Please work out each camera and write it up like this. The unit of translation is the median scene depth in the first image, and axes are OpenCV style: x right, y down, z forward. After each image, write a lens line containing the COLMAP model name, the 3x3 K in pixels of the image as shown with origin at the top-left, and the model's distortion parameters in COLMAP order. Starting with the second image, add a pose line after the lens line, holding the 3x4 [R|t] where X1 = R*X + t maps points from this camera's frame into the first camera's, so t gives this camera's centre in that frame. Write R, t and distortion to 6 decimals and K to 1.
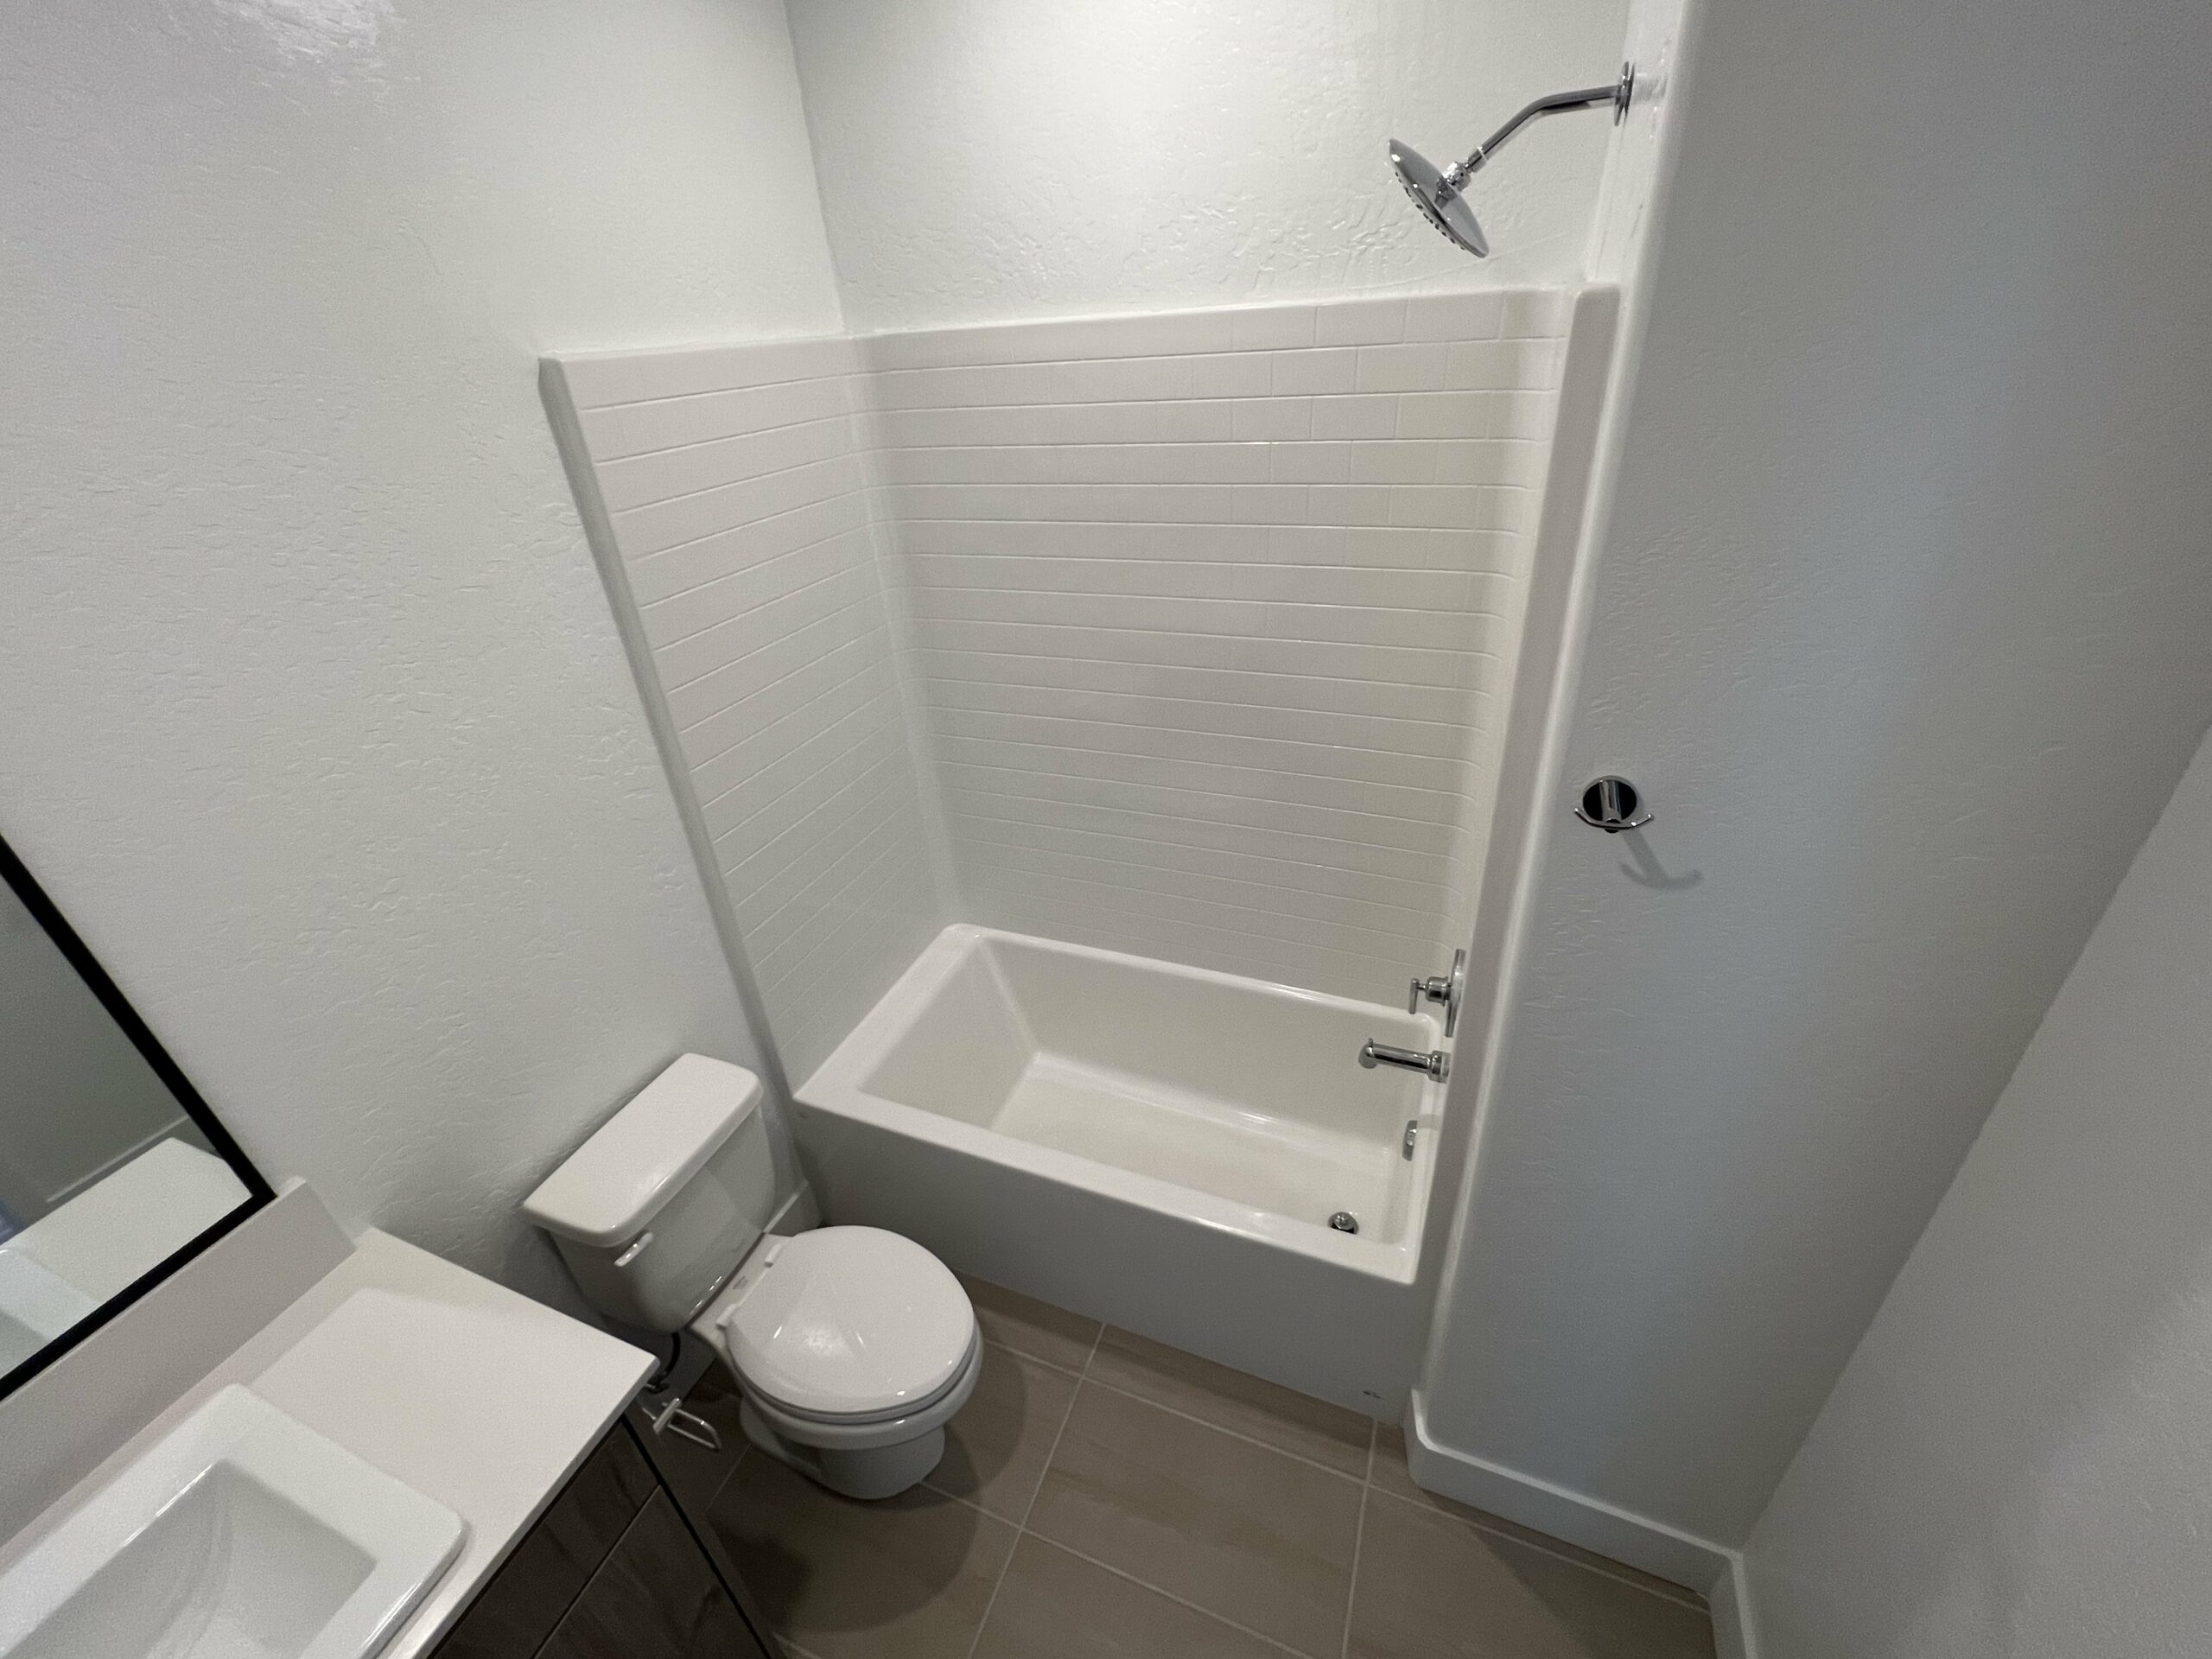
lens RADIAL K [[889.7, 0, 1111.9], [0, 889.7, 834.7], [0, 0, 1]] dist [-0.001293, 0.000337]
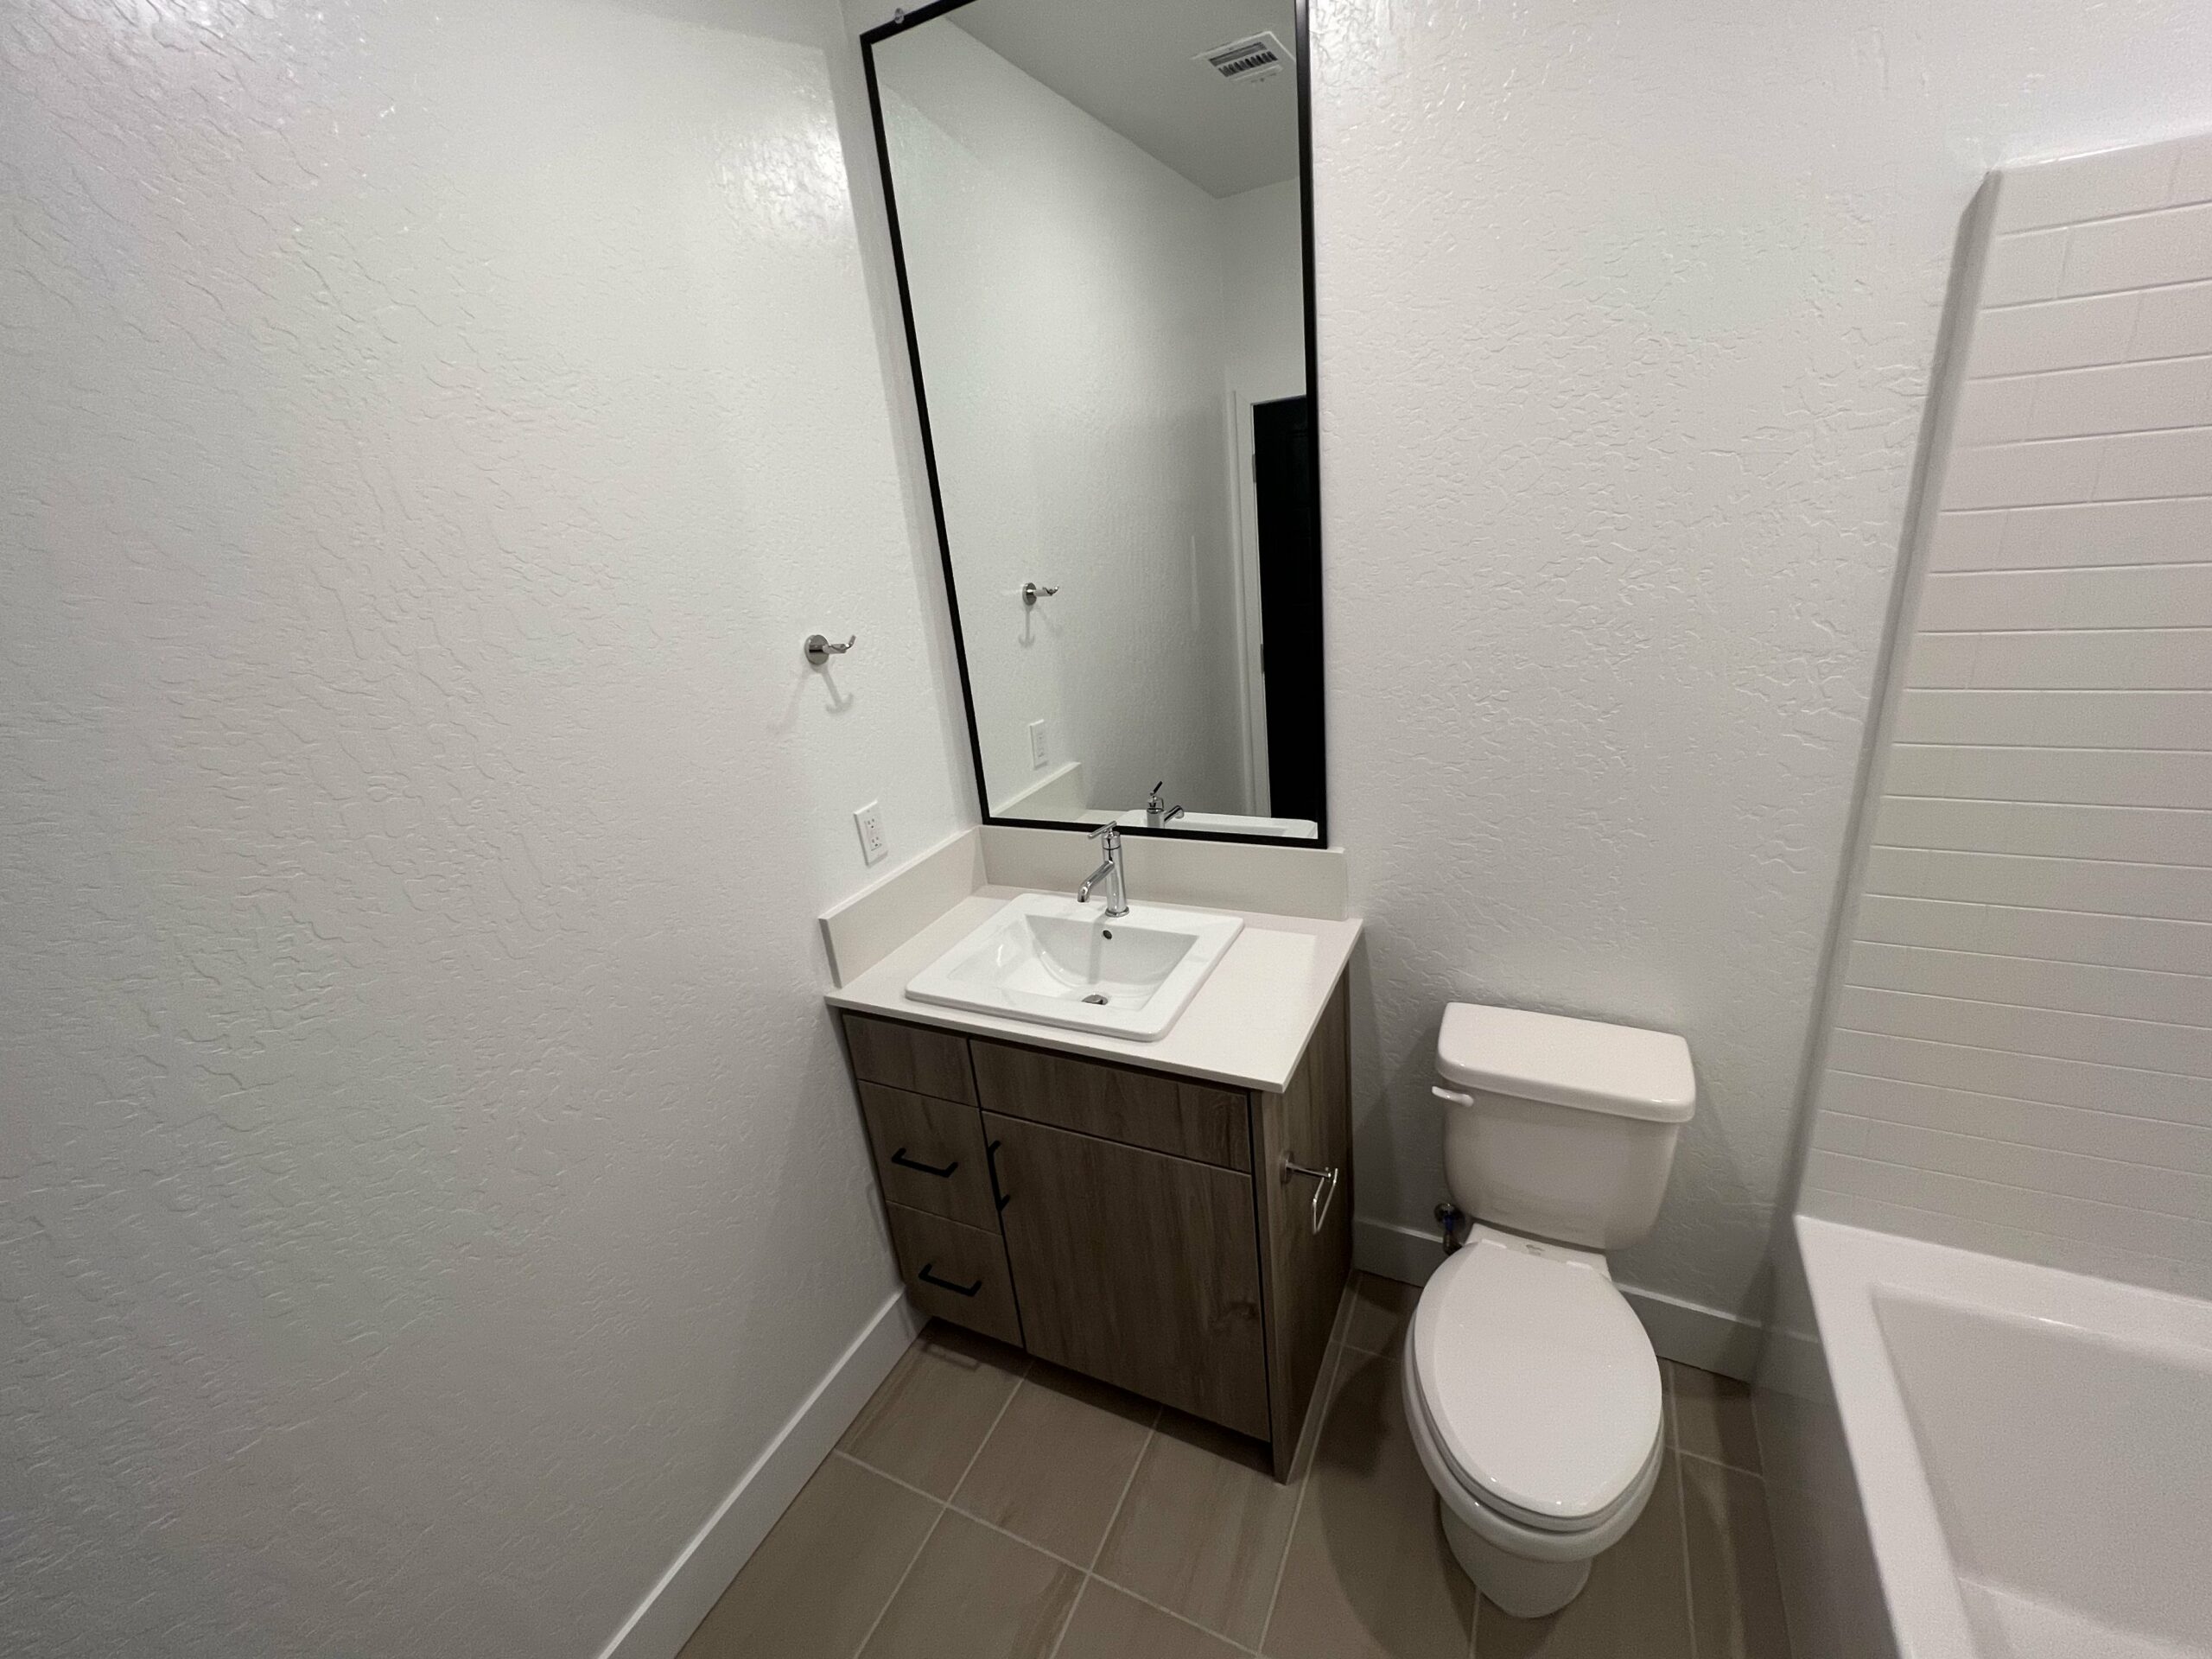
lens RADIAL K [[889.7, 0, 1111.9], [0, 889.7, 834.7], [0, 0, 1]] dist [-0.001293, 0.000337]
pose [[-0.066064, 0.404396, -0.912195, 0.315716], [-0.411515, 0.821783, 0.394117, -0.035166], [0.909006, 0.401419, 0.112125, 0.377828]]
